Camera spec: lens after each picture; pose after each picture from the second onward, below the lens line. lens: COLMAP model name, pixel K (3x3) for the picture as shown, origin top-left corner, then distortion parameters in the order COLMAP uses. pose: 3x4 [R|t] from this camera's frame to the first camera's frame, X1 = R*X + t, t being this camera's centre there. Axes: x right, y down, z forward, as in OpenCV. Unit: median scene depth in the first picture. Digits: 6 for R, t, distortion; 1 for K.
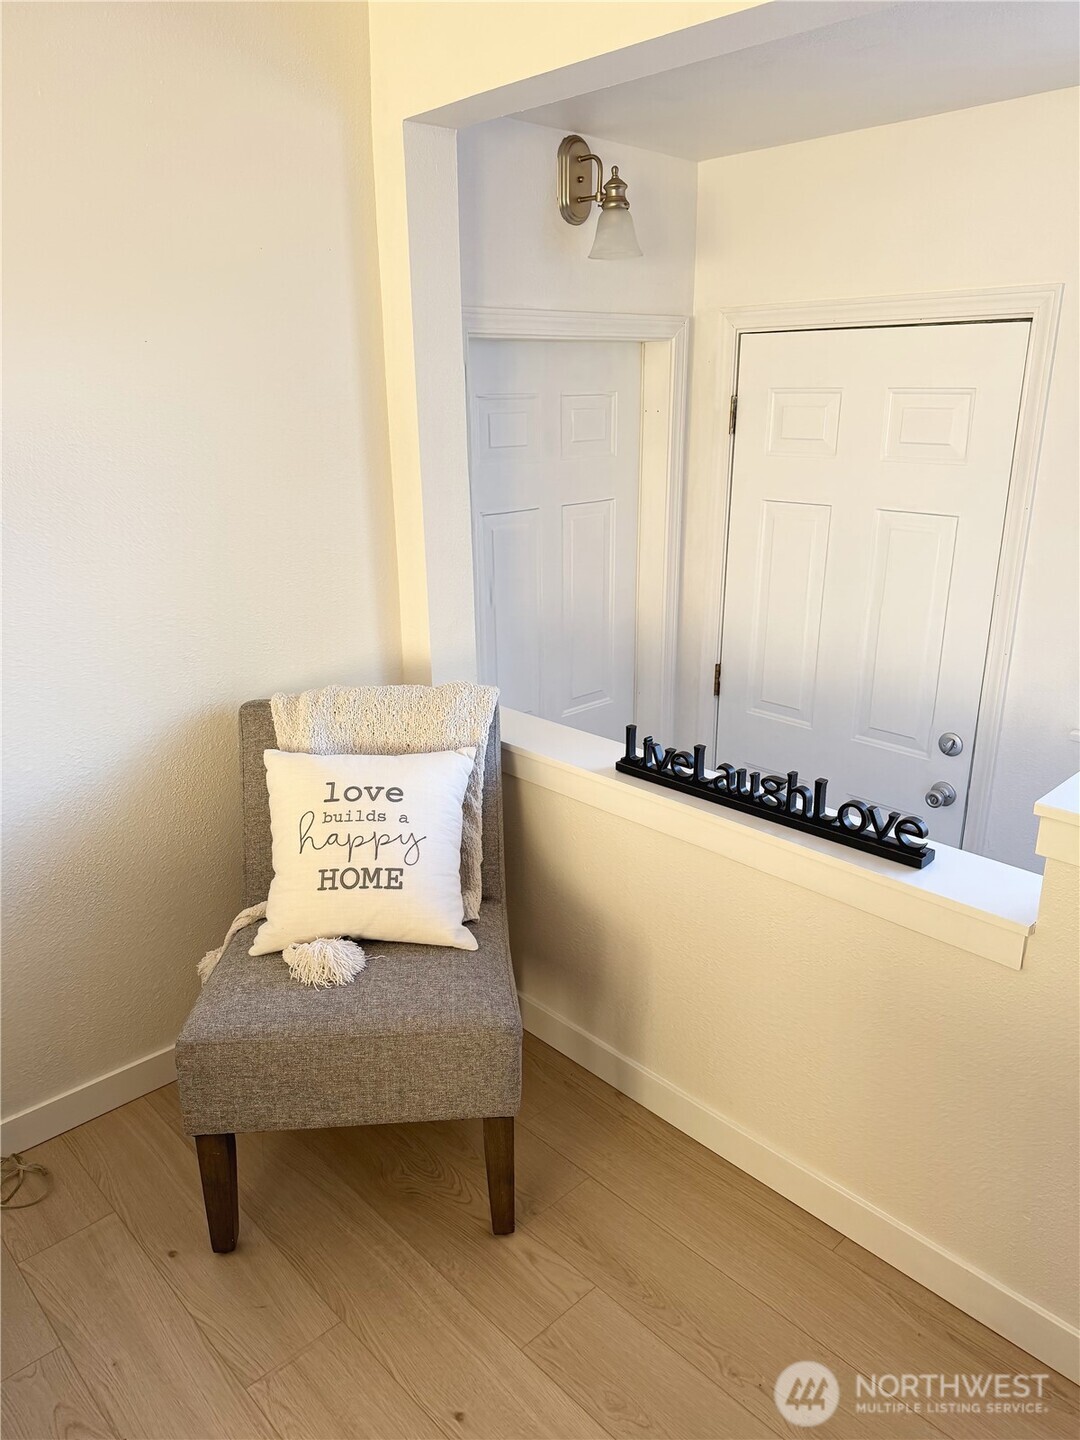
lens RADIAL K [[1016.1, 0, 541.2], [0, 1016.1, 723.4], [0, 0, 1]] dist [0.044756, -0.001736]
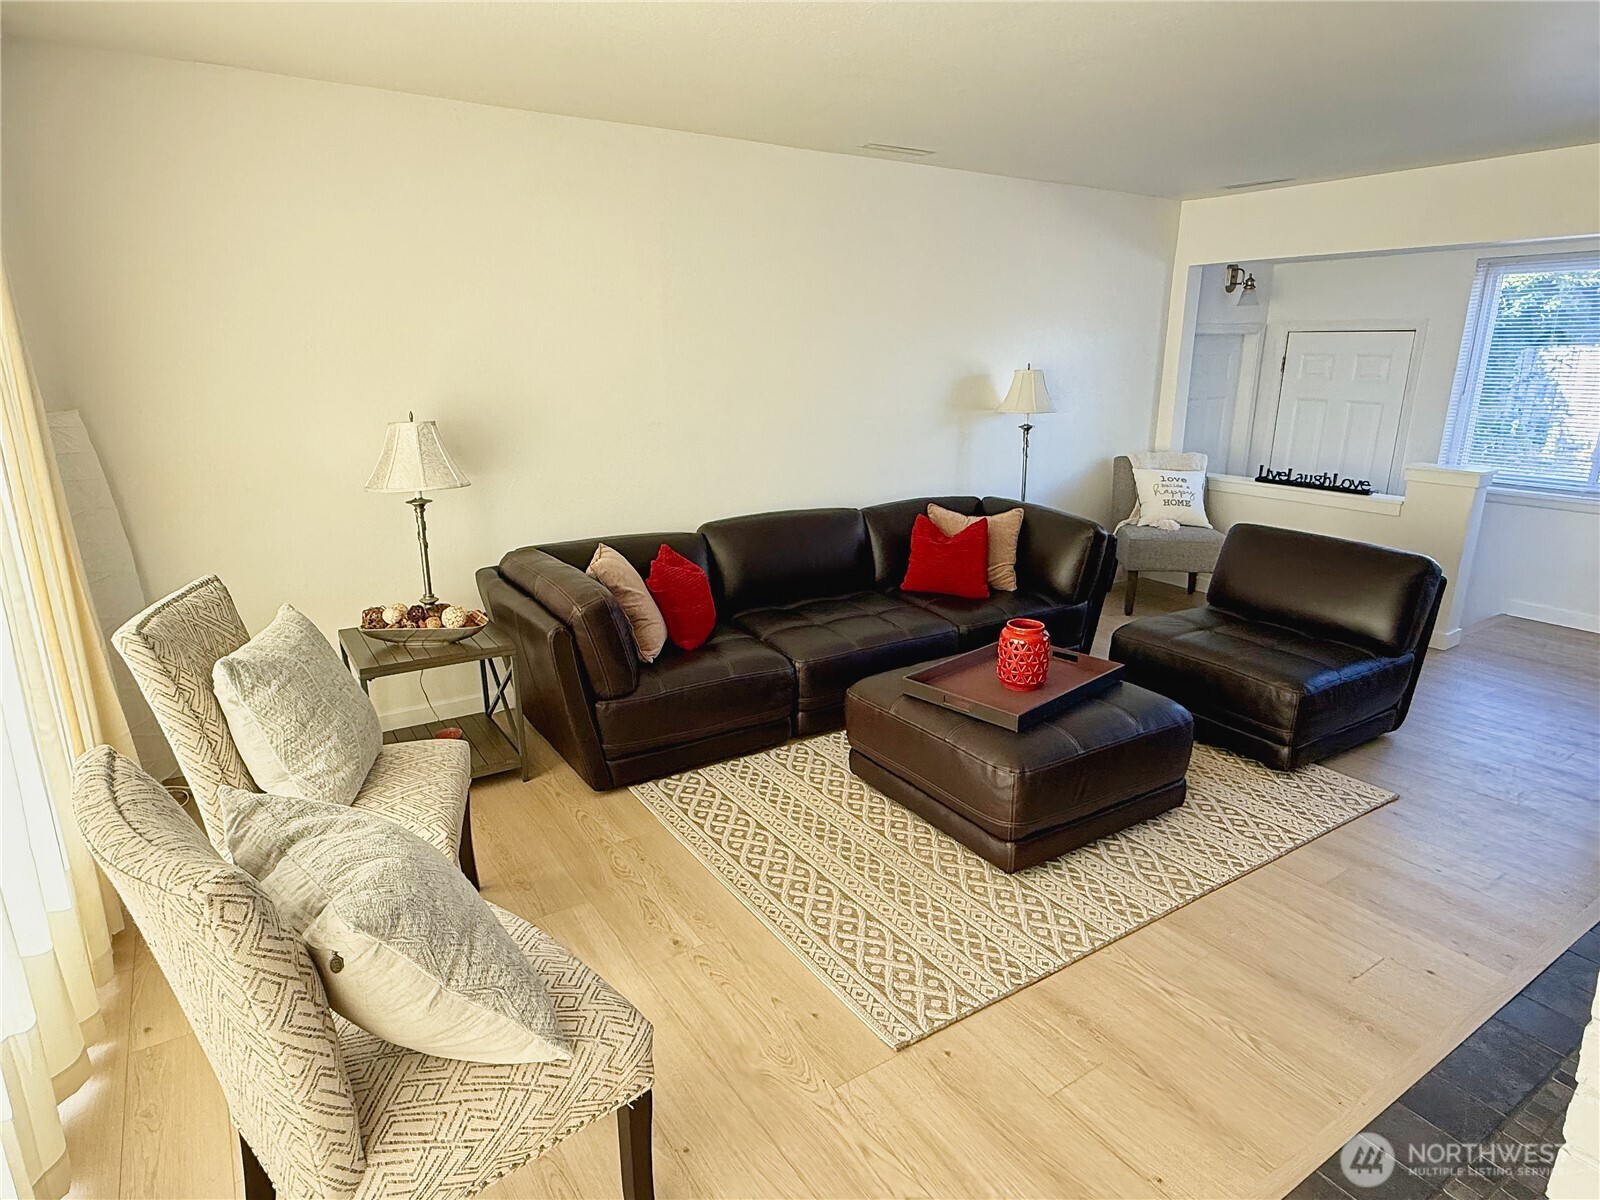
lens RADIAL K [[940.3, 0, 803.1], [0, 940.3, 595.2], [0, 0, 1]] dist [-0.001151, -0.000866]
pose [[0.984828, 0.053895, -0.164951, -0.762130], [-0.064401, 0.996177, -0.059018, 0.633086], [0.161139, 0.068745, 0.984535, -1.892044]]
